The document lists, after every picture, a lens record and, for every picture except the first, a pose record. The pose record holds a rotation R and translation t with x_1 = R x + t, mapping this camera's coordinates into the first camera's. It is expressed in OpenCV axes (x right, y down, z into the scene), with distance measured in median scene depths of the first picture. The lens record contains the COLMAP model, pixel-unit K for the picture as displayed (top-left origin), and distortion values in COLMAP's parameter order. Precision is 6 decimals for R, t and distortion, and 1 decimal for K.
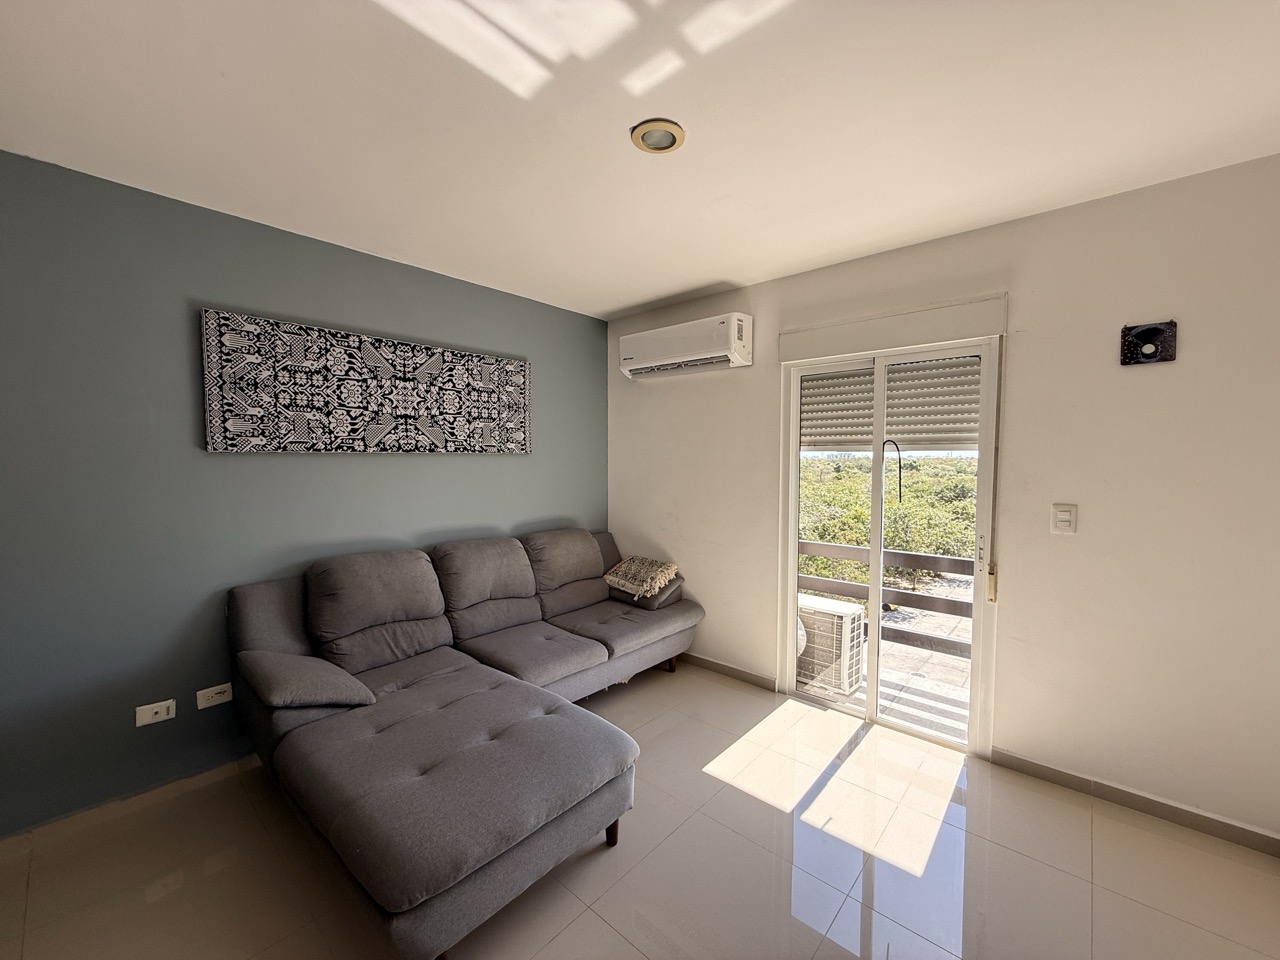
lens RADIAL K [[510.2, 0, 635.7], [0, 510.2, 477.3], [0, 0, 1]] dist [0.003243, -0.001004]
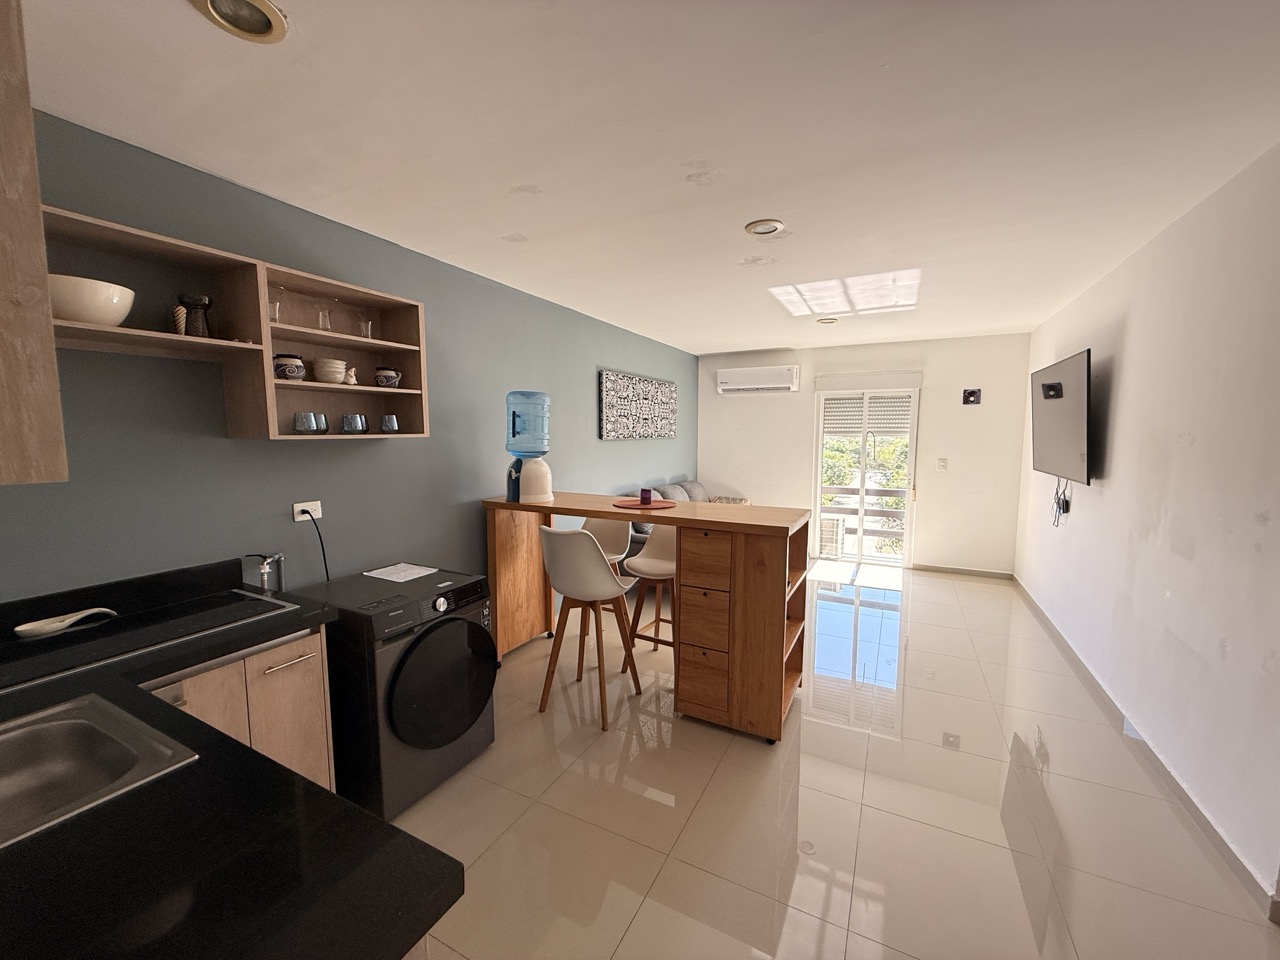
lens RADIAL K [[510.2, 0, 640.2], [0, 510.2, 475.9], [0, 0, 1]] dist [0.003243, -0.001004]
pose [[0.967365, -0.023417, 0.252302, -1.013726], [0.011990, 0.998835, 0.046736, 0.001409], [-0.253103, -0.042186, 0.966519, -0.863718]]
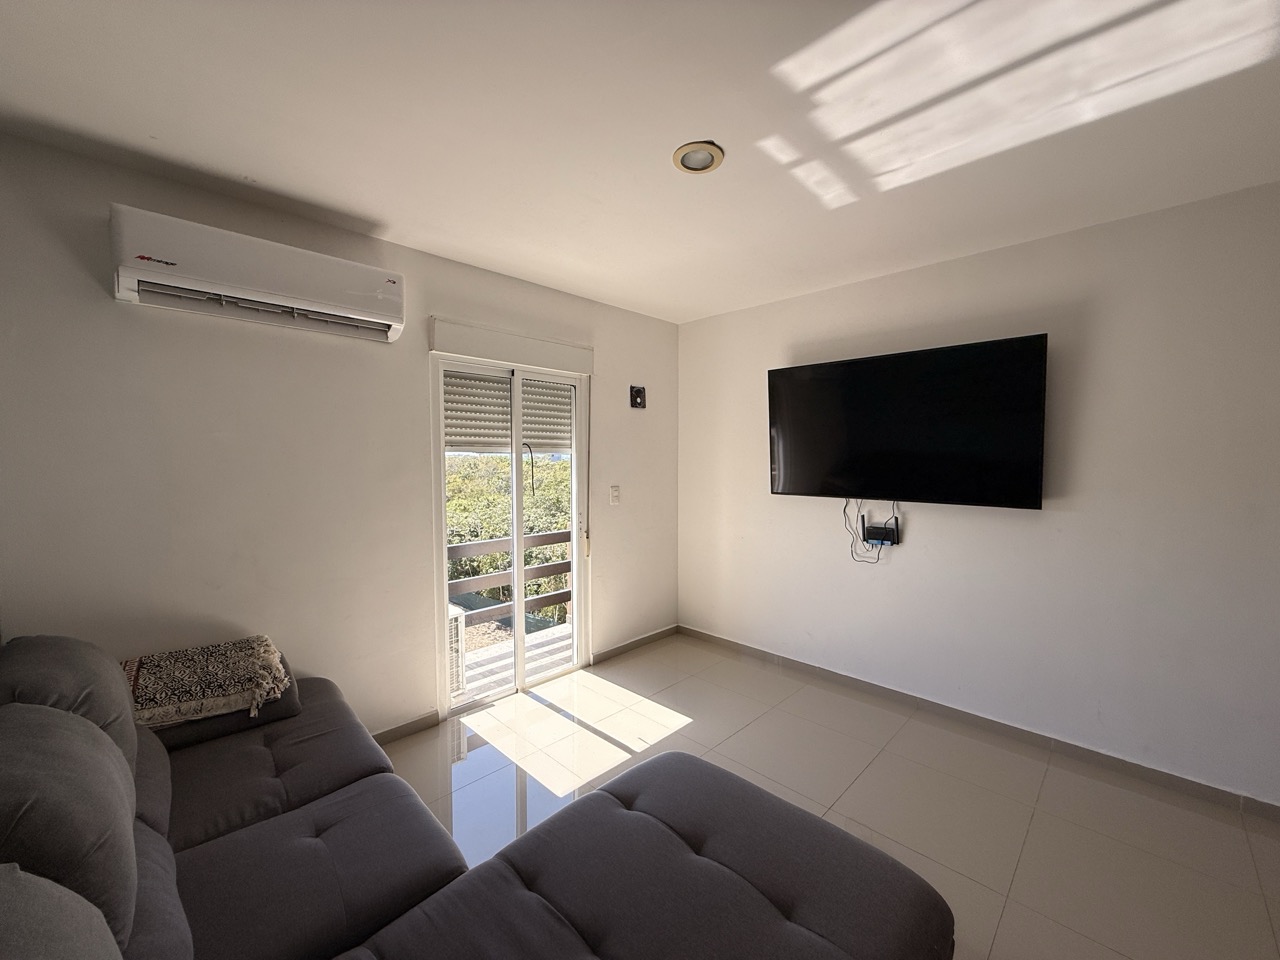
lens RADIAL K [[510.2, 0, 635.4], [0, 510.2, 476.0], [0, 0, 1]] dist [0.003243, -0.001004]
pose [[0.056309, -0.039594, 0.997628, -0.674707], [0.037710, 0.998585, 0.037504, -0.033668], [-0.997701, 0.035509, 0.057723, 0.702965]]
